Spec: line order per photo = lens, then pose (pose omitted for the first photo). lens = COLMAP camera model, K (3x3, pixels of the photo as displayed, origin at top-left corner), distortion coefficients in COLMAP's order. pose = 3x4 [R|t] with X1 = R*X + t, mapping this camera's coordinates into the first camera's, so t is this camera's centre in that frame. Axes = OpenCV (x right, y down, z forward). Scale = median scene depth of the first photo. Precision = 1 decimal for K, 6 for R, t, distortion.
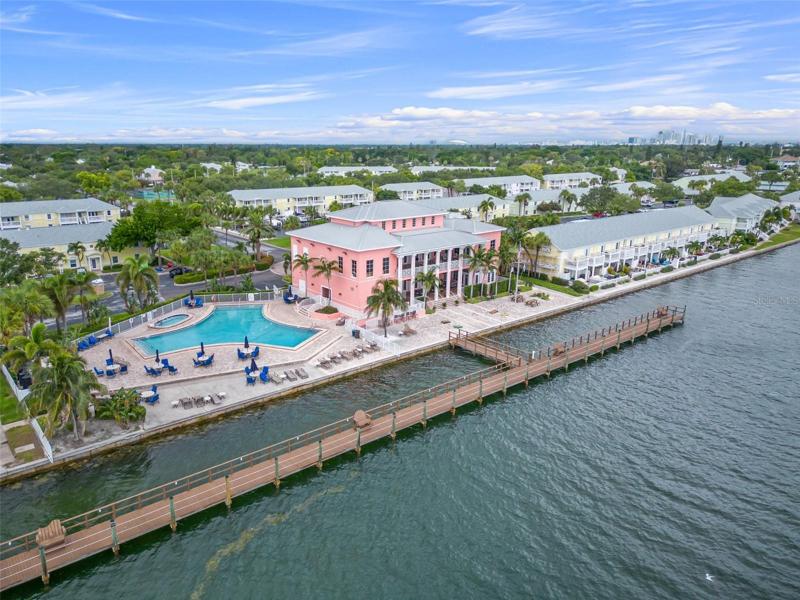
lens RADIAL K [[572.3, 0, 400.0], [0, 572.3, 300.0], [0, 0, 1]] dist [0.057698, -0.047285]
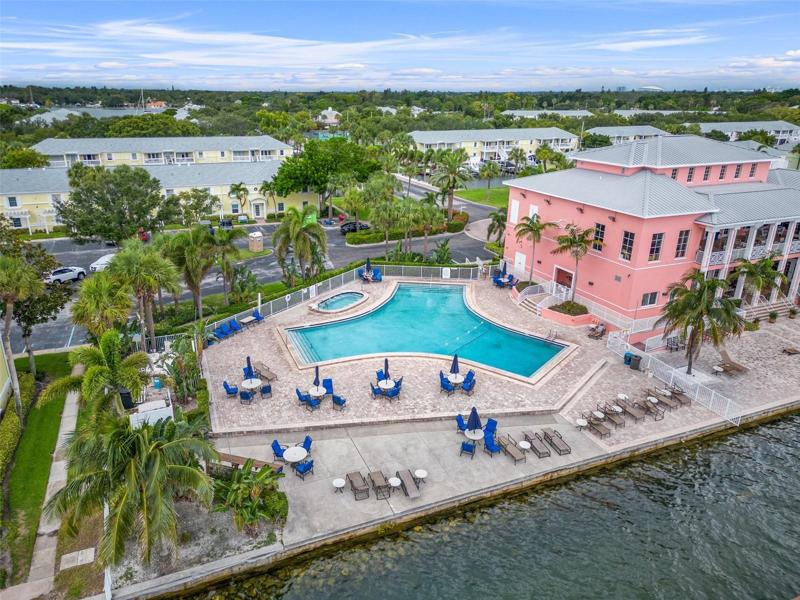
lens RADIAL K [[572.3, 0, 400.0], [0, 572.3, 300.0], [0, 0, 1]] dist [0.057698, -0.047285]
pose [[0.961210, 0.097322, -0.258075, -0.137937], [-0.076520, 0.993044, 0.089485, -0.032031], [0.264989, -0.066266, 0.961972, 0.328460]]
